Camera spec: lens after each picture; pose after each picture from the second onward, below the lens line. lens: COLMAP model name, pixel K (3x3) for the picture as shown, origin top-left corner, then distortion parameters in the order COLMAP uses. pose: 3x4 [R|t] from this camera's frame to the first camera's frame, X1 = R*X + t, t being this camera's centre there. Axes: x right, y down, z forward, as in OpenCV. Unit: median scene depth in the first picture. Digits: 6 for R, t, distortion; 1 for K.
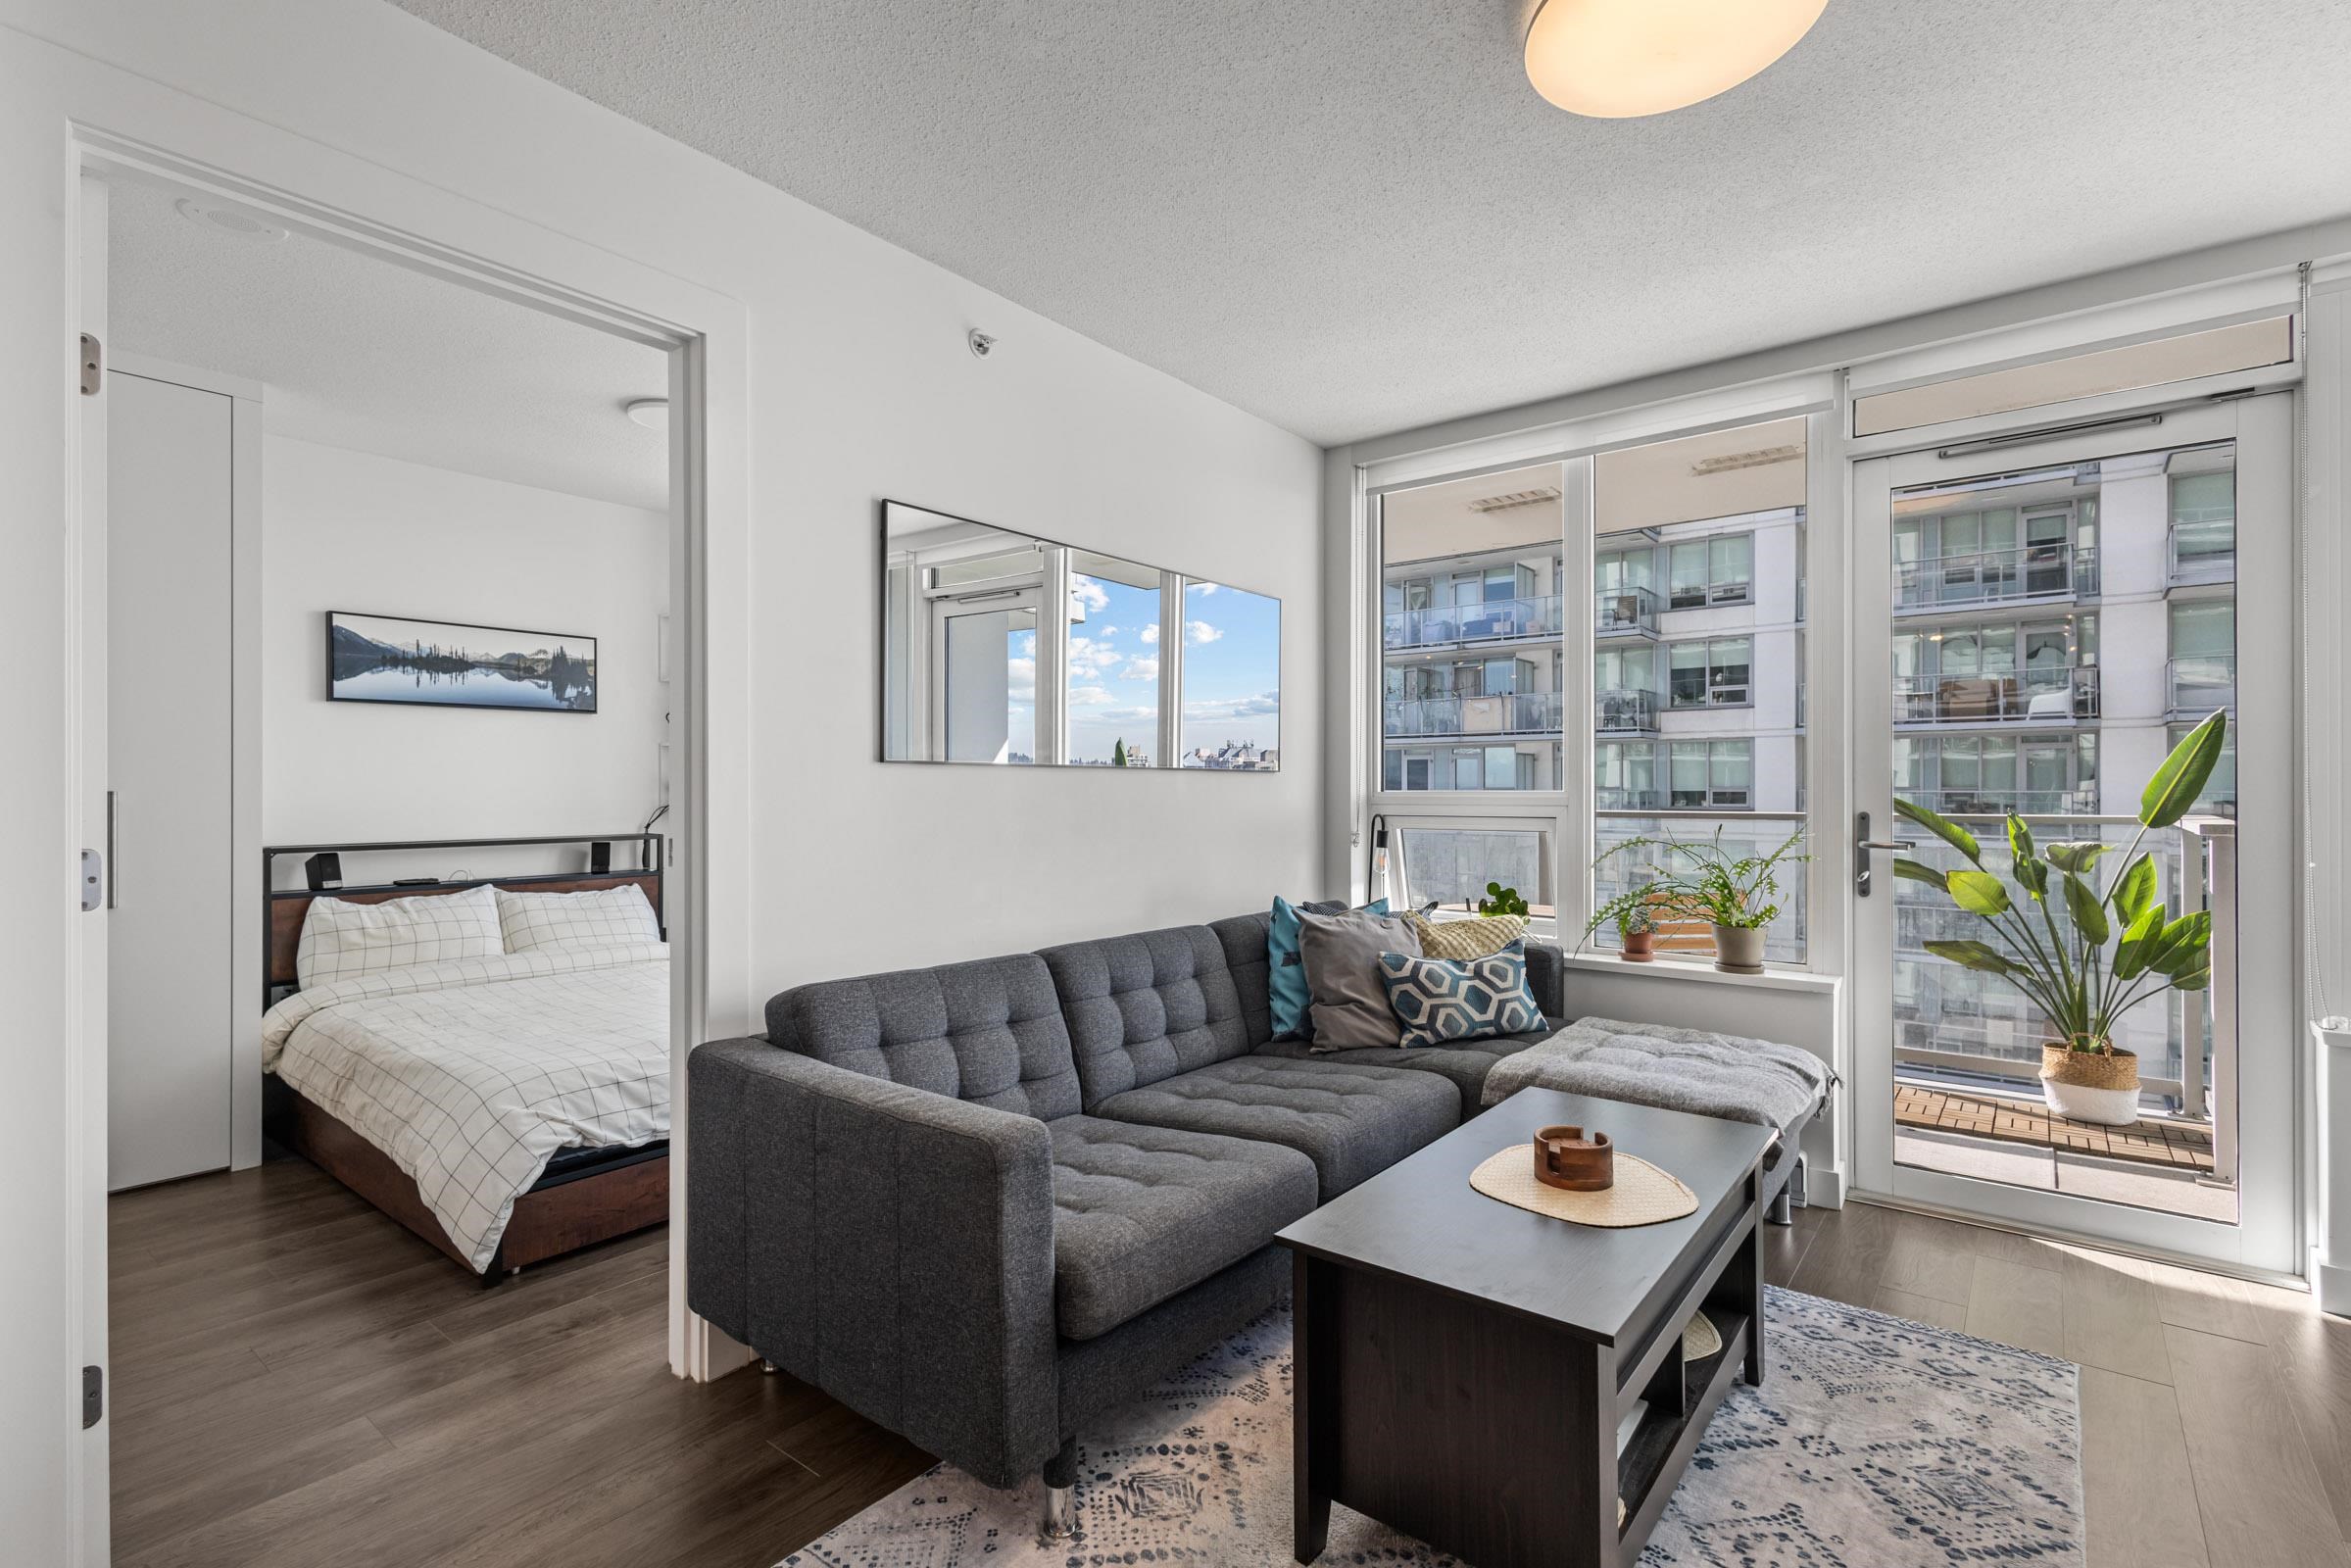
lens RADIAL K [[1085.1, 0, 1177.8], [0, 1085.1, 784.0], [0, 0, 1]] dist [0.013007, -0.004063]
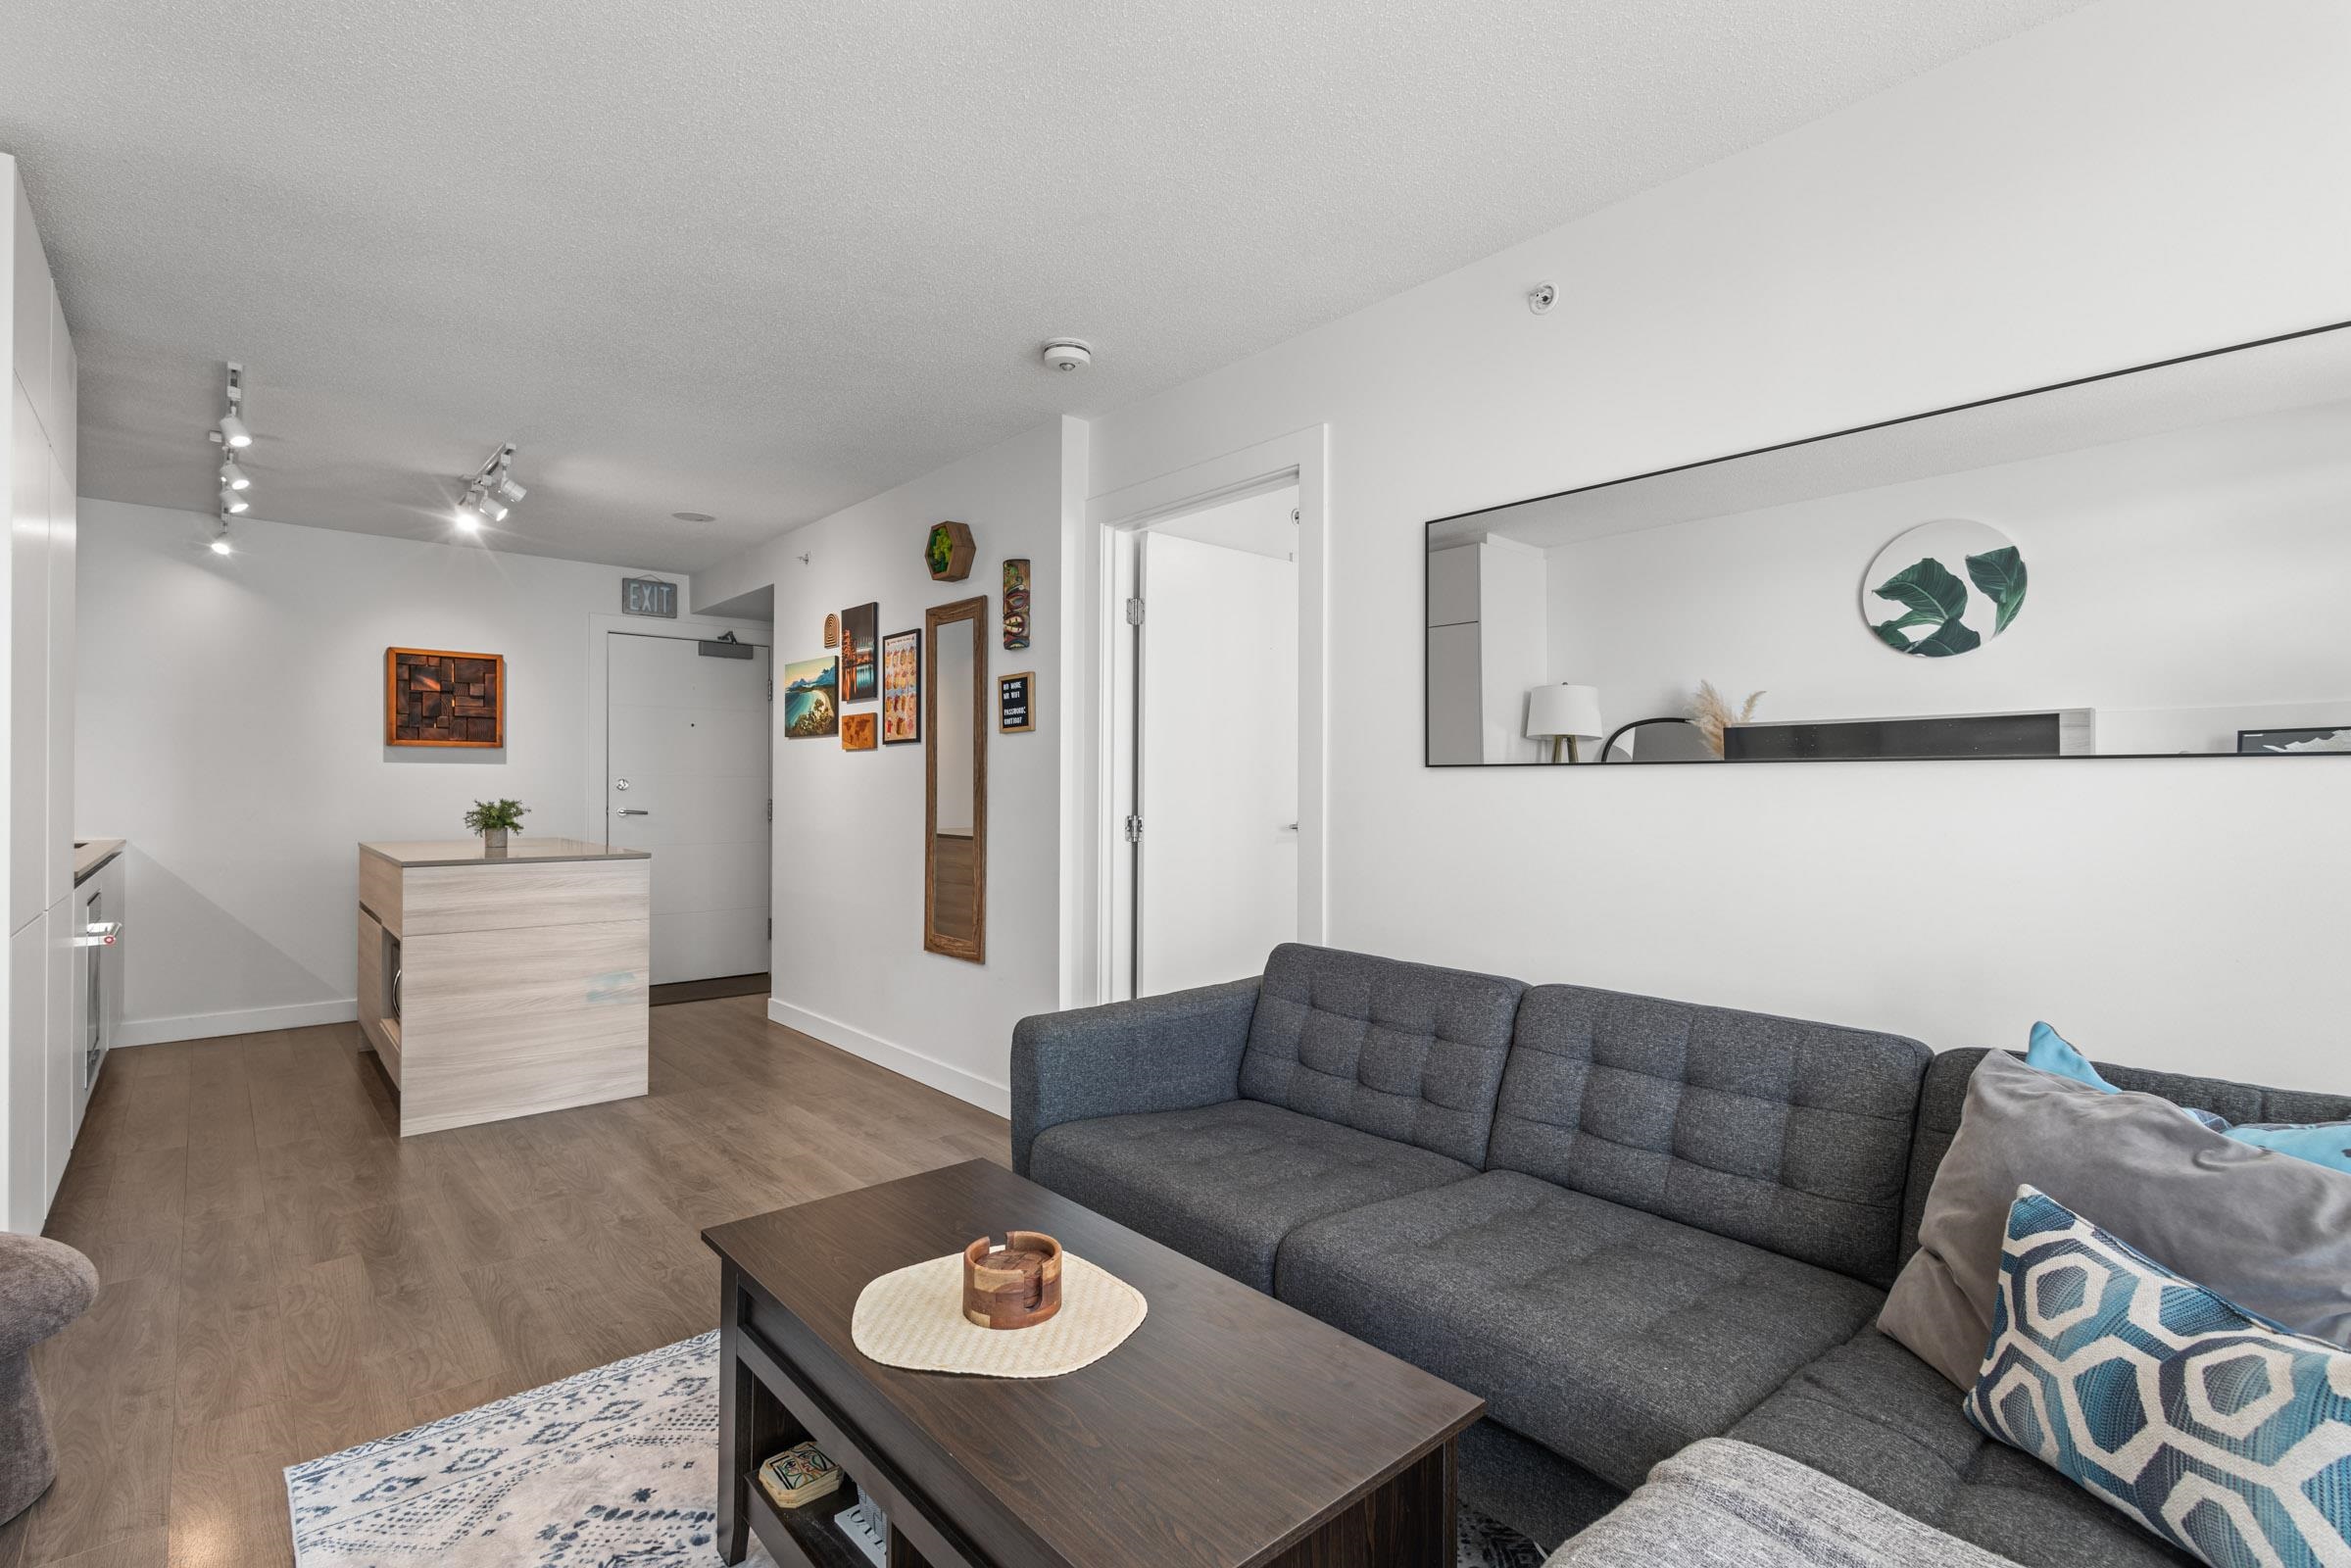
lens RADIAL K [[1085.1, 0, 1176.1], [0, 1085.1, 785.2], [0, 0, 1]] dist [0.013007, -0.004063]
pose [[-0.174128, -0.004295, -0.984714, 0.660060], [0.000680, 0.999990, -0.004481, 0.002568], [0.984723, -0.001450, -0.174124, 0.753202]]
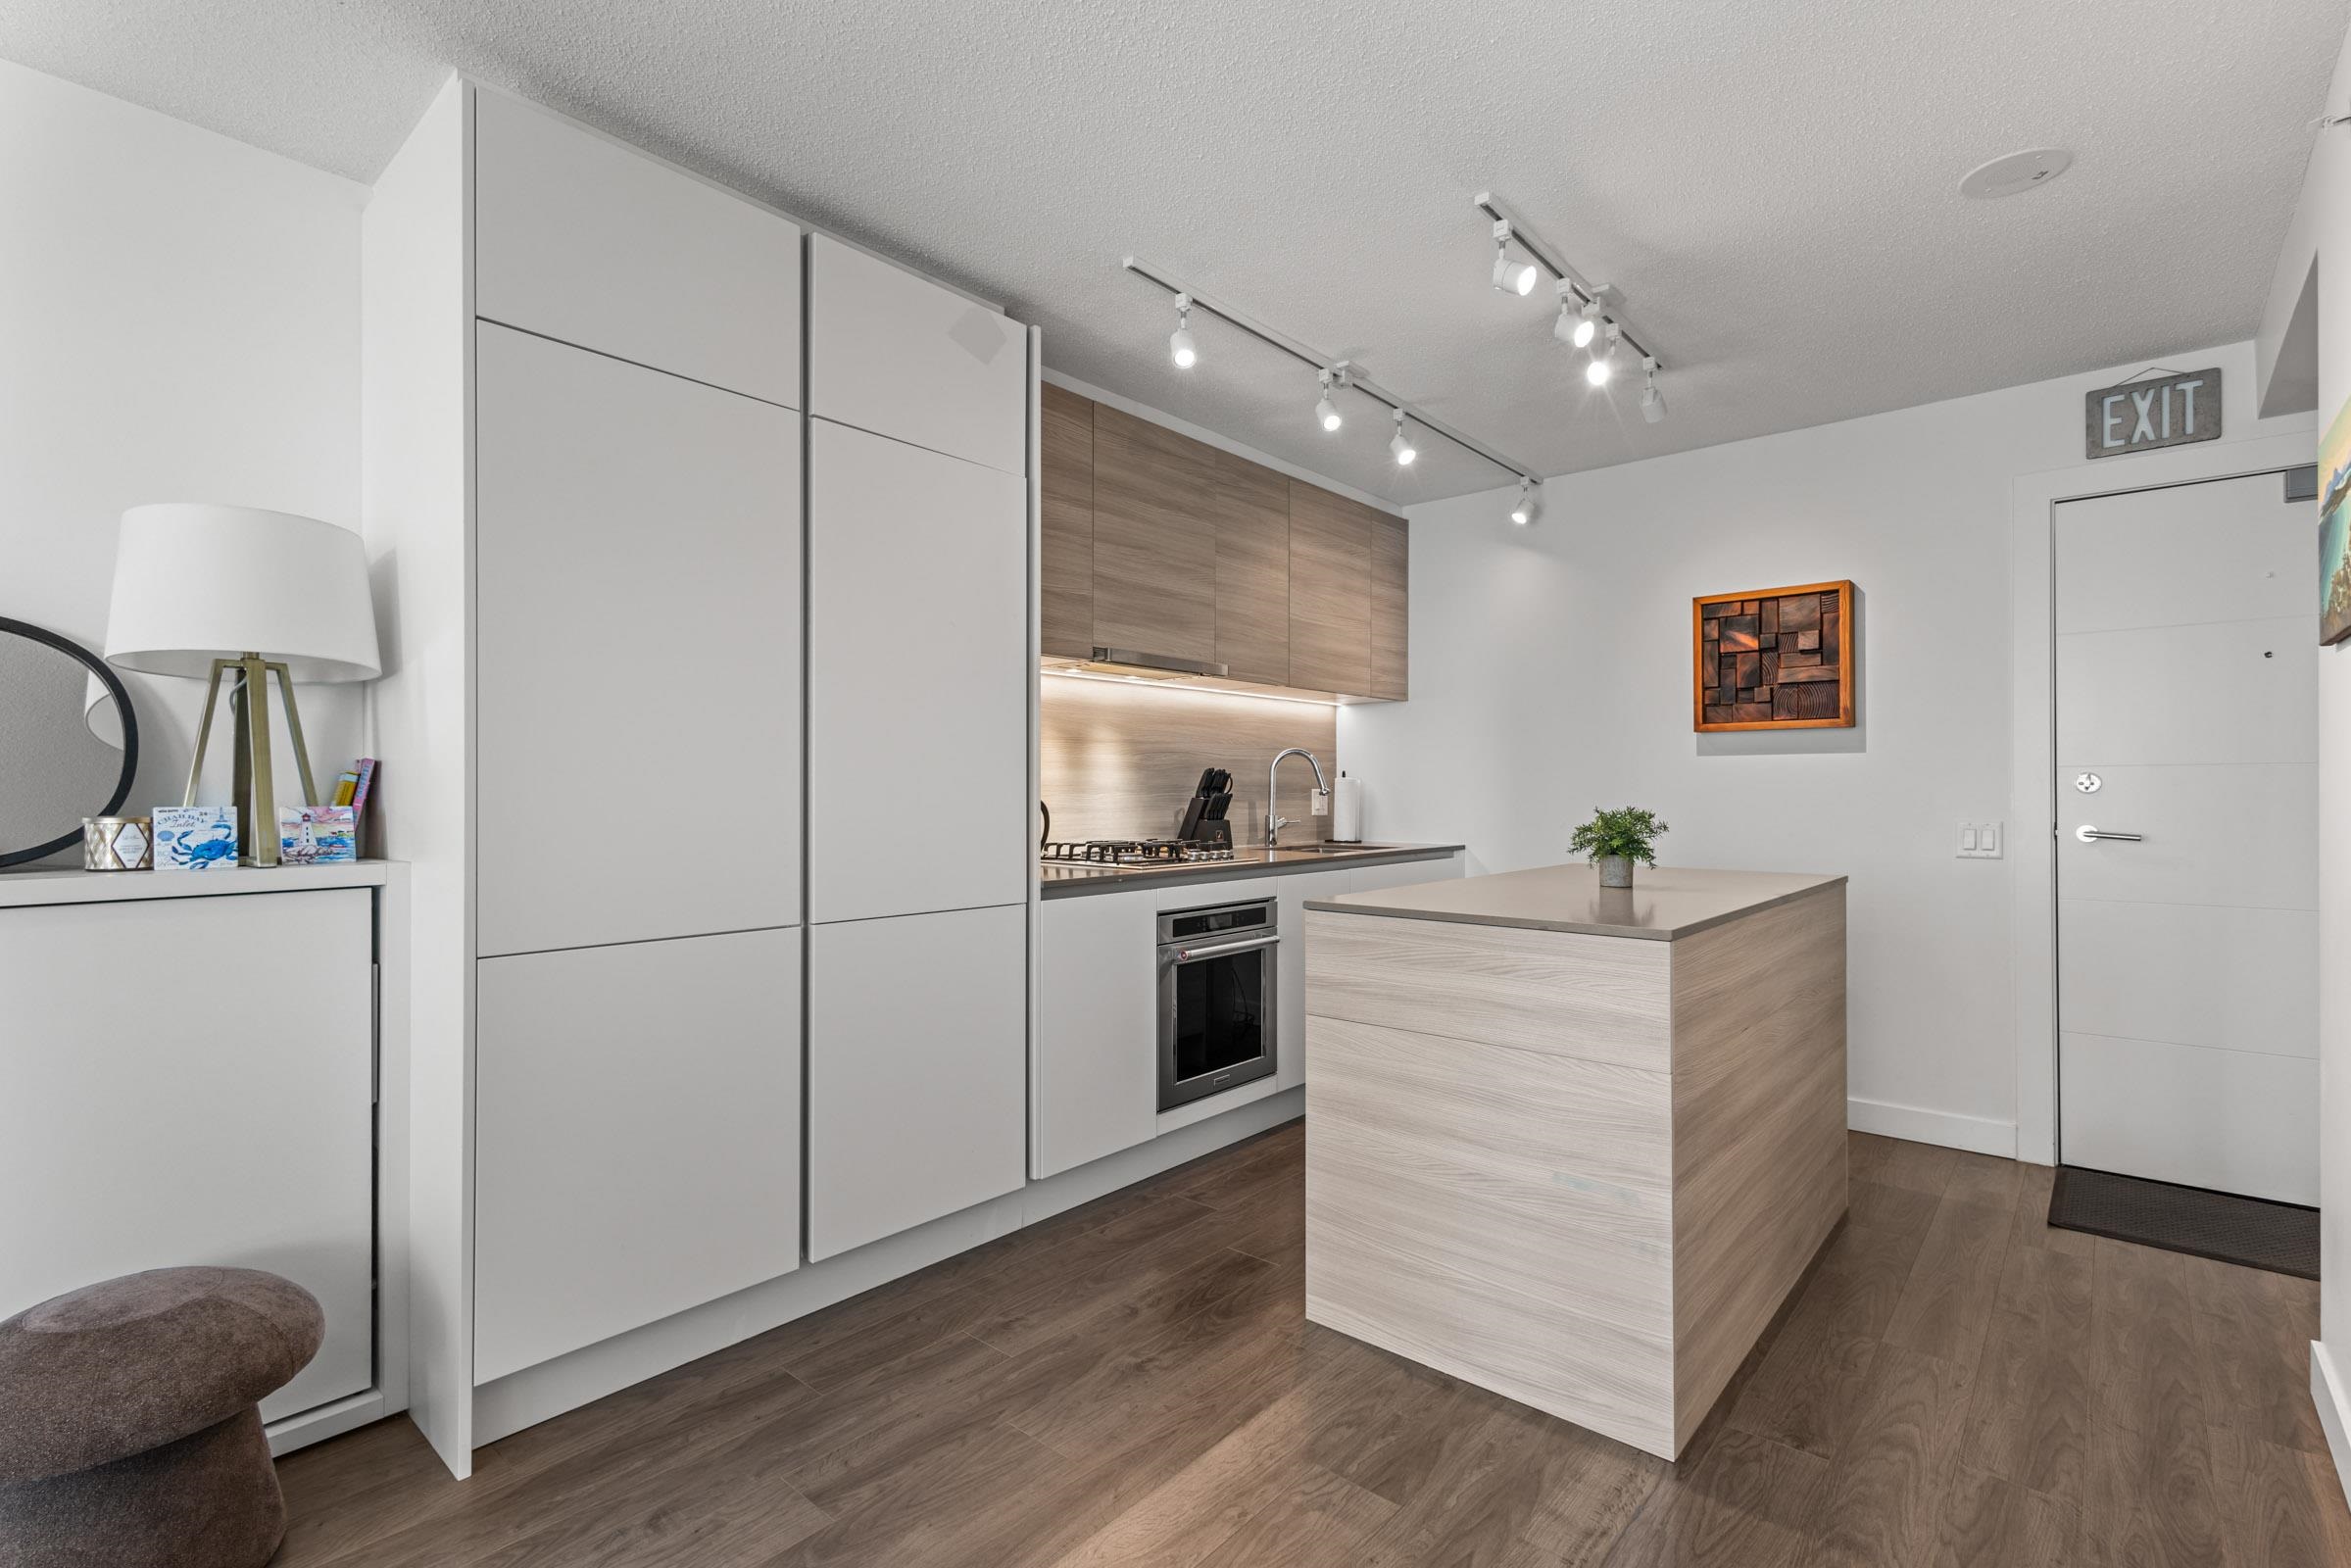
lens RADIAL K [[1085.1, 0, 1169.8], [0, 1085.1, 781.2], [0, 0, 1]] dist [0.013007, -0.004063]
pose [[-0.998833, 0.001584, 0.048262, -0.290689], [0.000938, 0.999910, -0.013395, 0.004330], [-0.048279, -0.013334, -0.998745, 0.508366]]
